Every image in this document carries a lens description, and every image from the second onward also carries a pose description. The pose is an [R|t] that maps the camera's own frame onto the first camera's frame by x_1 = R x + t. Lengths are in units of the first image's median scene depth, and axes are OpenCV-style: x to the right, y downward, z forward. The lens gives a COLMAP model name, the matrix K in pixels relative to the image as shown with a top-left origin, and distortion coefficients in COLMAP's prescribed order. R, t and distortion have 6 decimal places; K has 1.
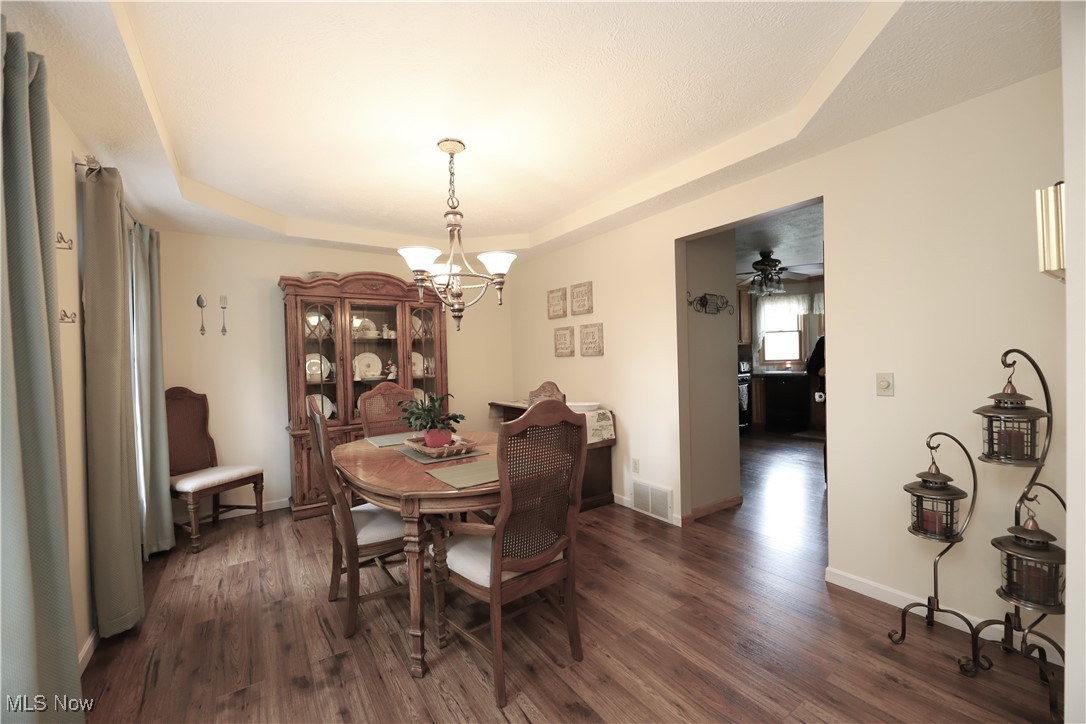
lens RADIAL K [[433.5, 0, 541.4], [0, 433.5, 358.6], [0, 0, 1]] dist [-0.000140, -0.000926]
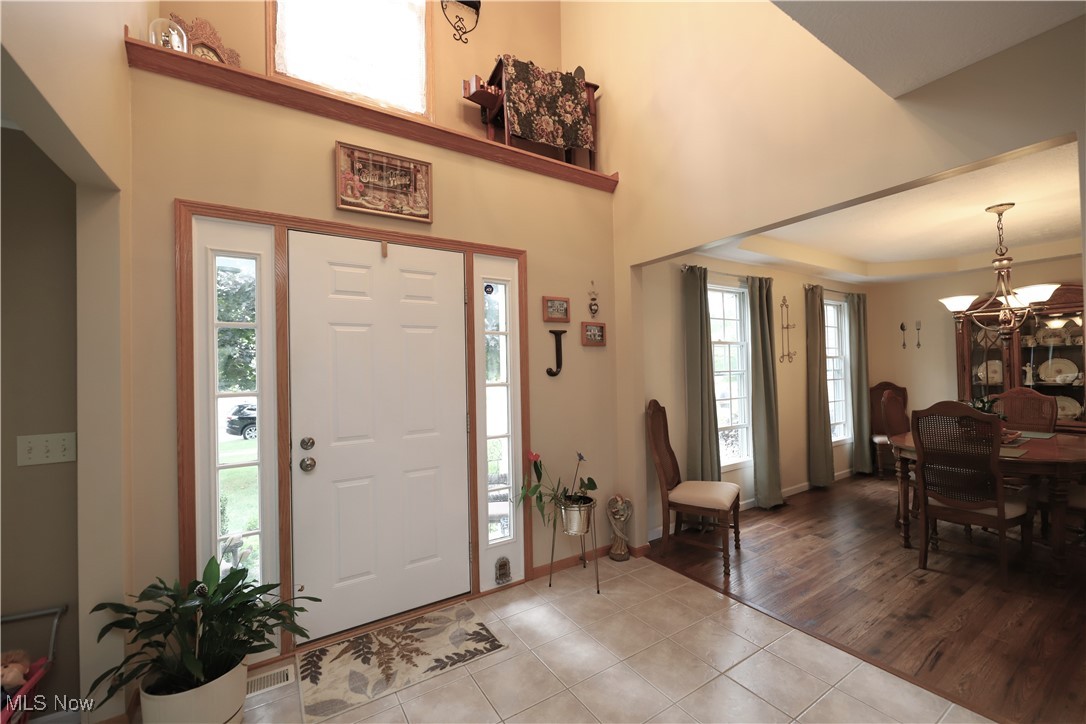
lens RADIAL K [[433.5, 0, 541.2], [0, 433.5, 360.8], [0, 0, 1]] dist [-0.000140, -0.000926]
pose [[-0.028575, 0.007501, -0.999564, 0.976731], [0.025886, 0.999642, 0.006761, -0.069648], [0.999256, -0.025682, -0.028758, -0.288849]]
